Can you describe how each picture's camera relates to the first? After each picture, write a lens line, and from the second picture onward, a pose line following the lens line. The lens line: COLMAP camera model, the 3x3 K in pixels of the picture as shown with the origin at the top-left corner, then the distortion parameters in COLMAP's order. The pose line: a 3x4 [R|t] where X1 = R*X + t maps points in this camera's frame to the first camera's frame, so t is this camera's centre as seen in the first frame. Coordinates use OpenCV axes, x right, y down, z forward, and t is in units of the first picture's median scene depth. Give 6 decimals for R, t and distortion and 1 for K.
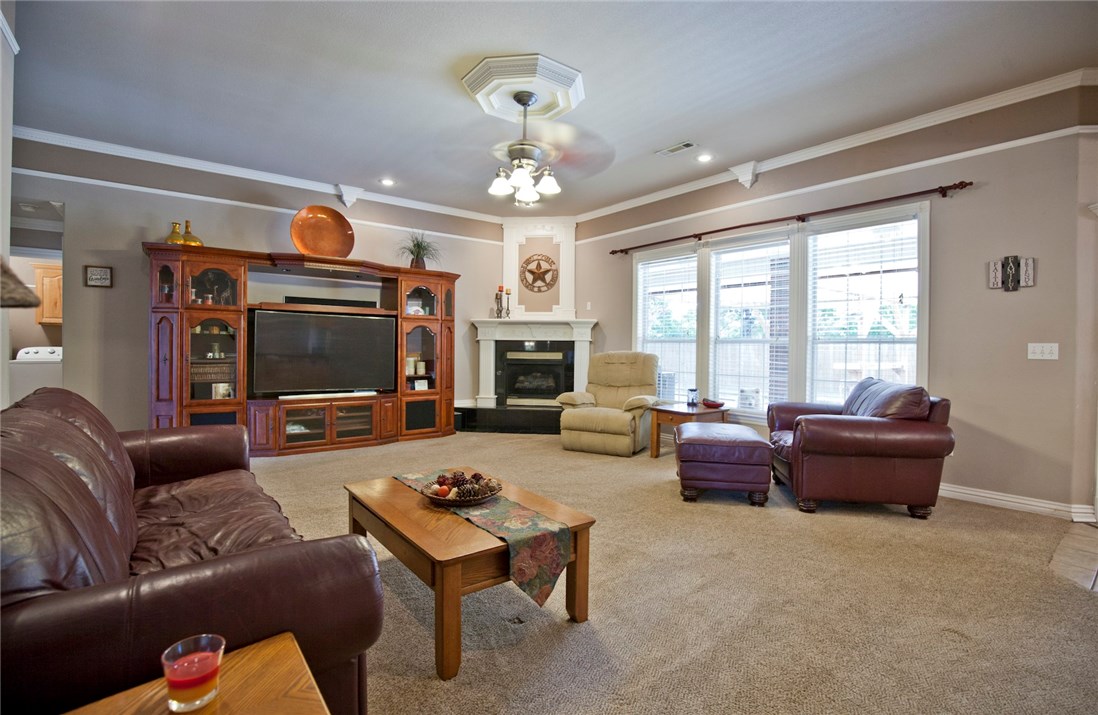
lens RADIAL K [[513.4, 0, 548.5], [0, 513.4, 357.0], [0, 0, 1]] dist [-0.012759, -0.000017]
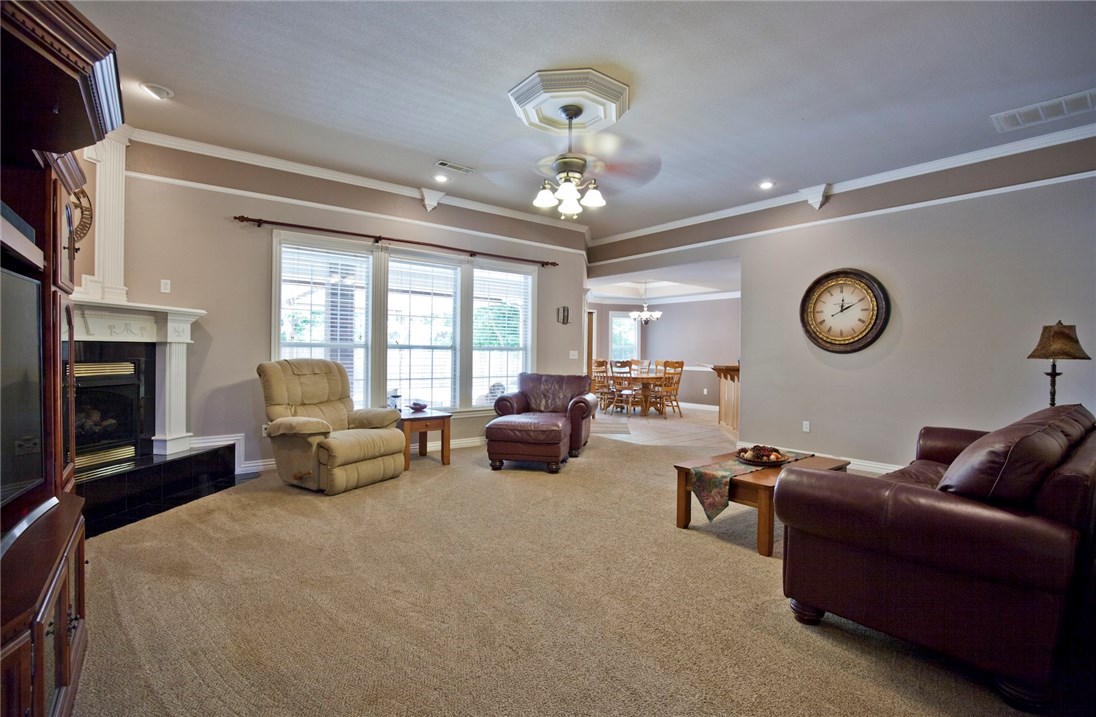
lens RADIAL K [[512.4, 0, 544.0], [0, 512.4, 355.4], [0, 0, 1]] dist [-0.012759, -0.000017]
pose [[-0.006157, -0.019828, 0.999784, -0.619659], [0.007082, 0.999777, 0.019871, -0.028239], [-0.999956, 0.007203, -0.006015, 0.629564]]
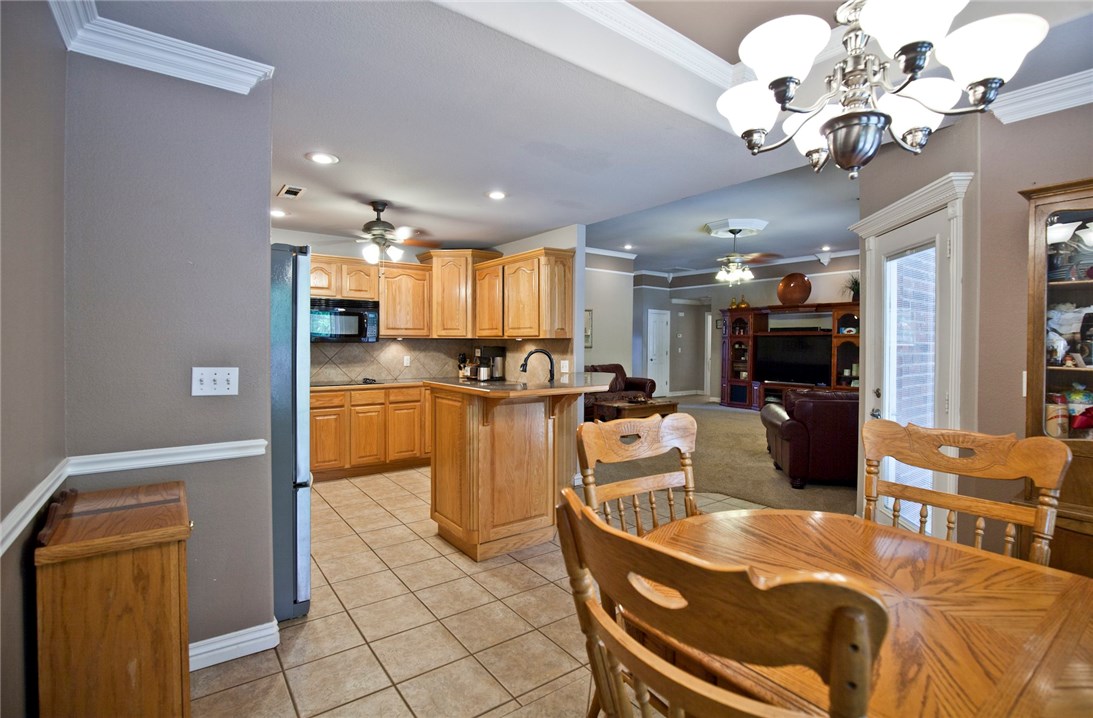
lens RADIAL K [[500.6, 0, 549.5], [0, 500.6, 350.0], [0, 0, 1]] dist [-0.029617, 0.000118]
pose [[-0.022019, 0.002162, -0.999755, 1.126488], [-0.027682, 0.999613, 0.002771, -0.016997], [0.999374, 0.027736, -0.021950, 0.196706]]
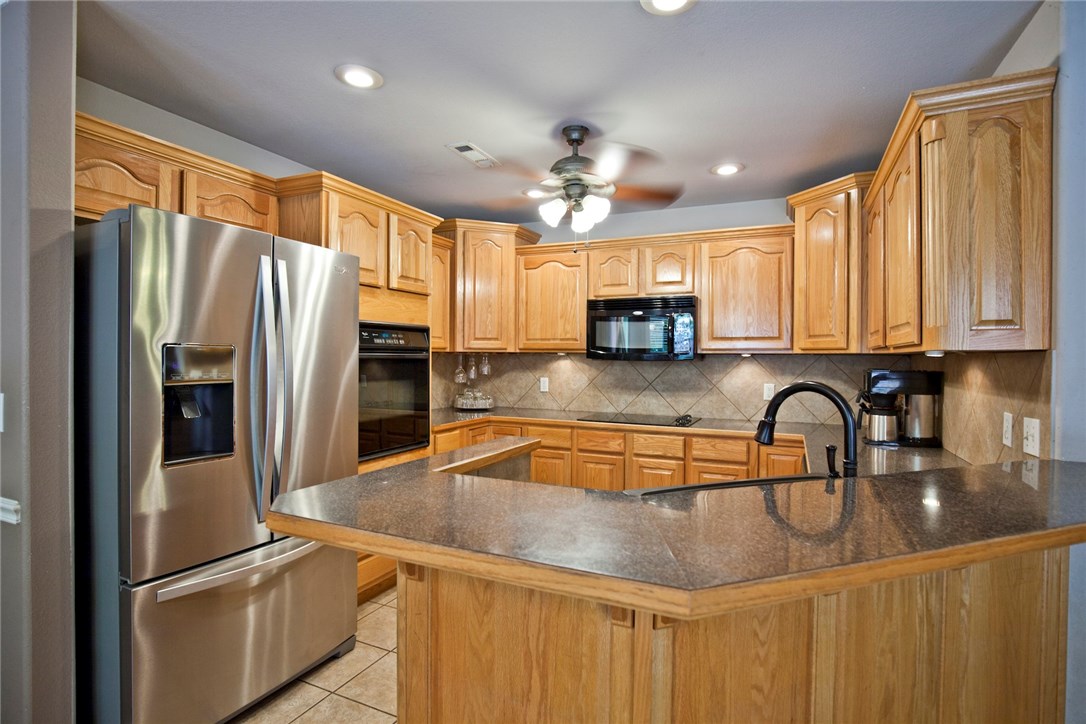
lens RADIAL K [[533.3, 0, 548.1], [0, 533.3, 365.5], [0, 0, 1]] dist [-0.025493, 0.000722]
pose [[-0.881305, -0.011710, -0.472403, 0.690963], [-0.029241, 0.999129, 0.029785, -0.026938], [0.471642, 0.040064, -0.880879, 0.320006]]
